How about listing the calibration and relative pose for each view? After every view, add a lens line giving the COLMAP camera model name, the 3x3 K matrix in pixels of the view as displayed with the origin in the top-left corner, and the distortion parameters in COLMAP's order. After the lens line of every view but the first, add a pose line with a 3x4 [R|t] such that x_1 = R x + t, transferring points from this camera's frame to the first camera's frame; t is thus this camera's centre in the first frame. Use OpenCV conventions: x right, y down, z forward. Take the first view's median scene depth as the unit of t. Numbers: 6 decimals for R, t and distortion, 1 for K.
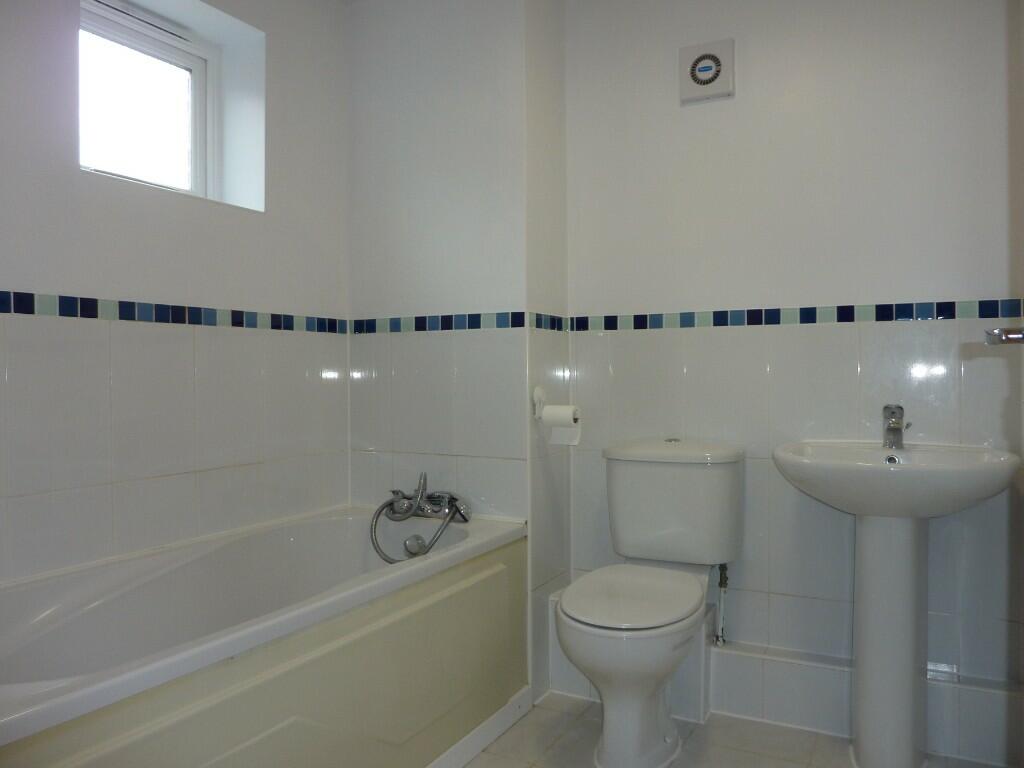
lens RADIAL K [[771.6, 0, 517.4], [0, 771.6, 383.4], [0, 0, 1]] dist [-0.011099, -0.006018]
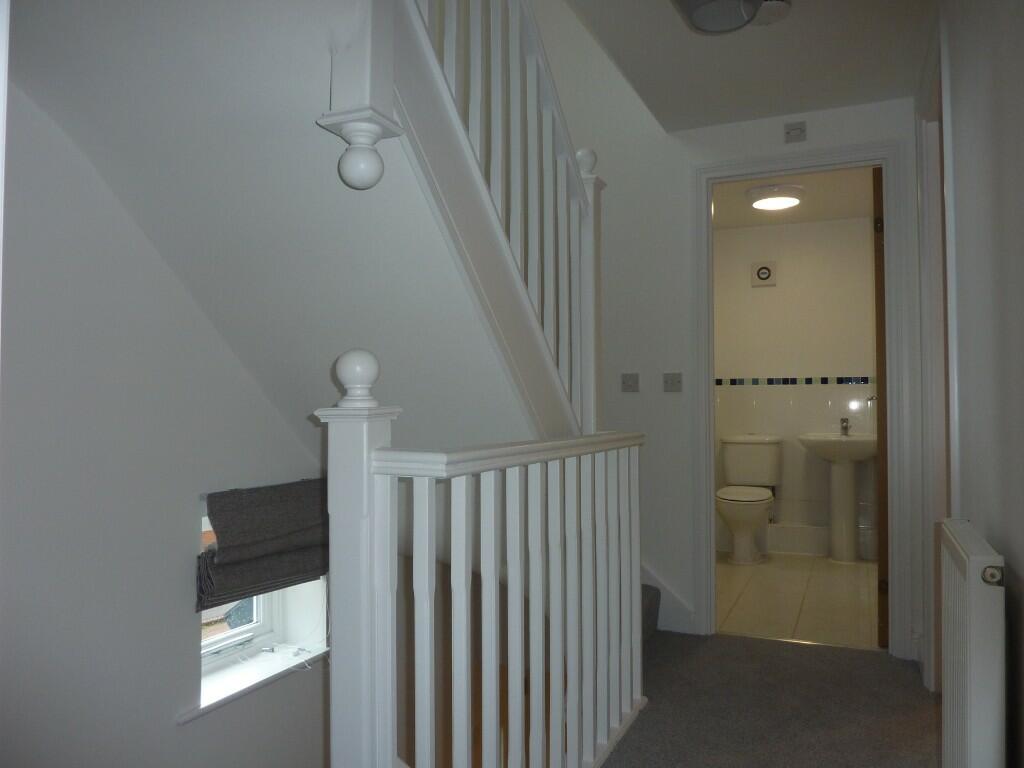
lens RADIAL K [[771.6, 0, 508.3], [0, 771.6, 388.2], [0, 0, 1]] dist [-0.011099, -0.006018]
pose [[0.997955, 0.012616, 0.062657, -0.685068], [-0.010027, 0.999089, -0.041471, 0.040984], [-0.063123, 0.040758, 0.997173, -1.288888]]
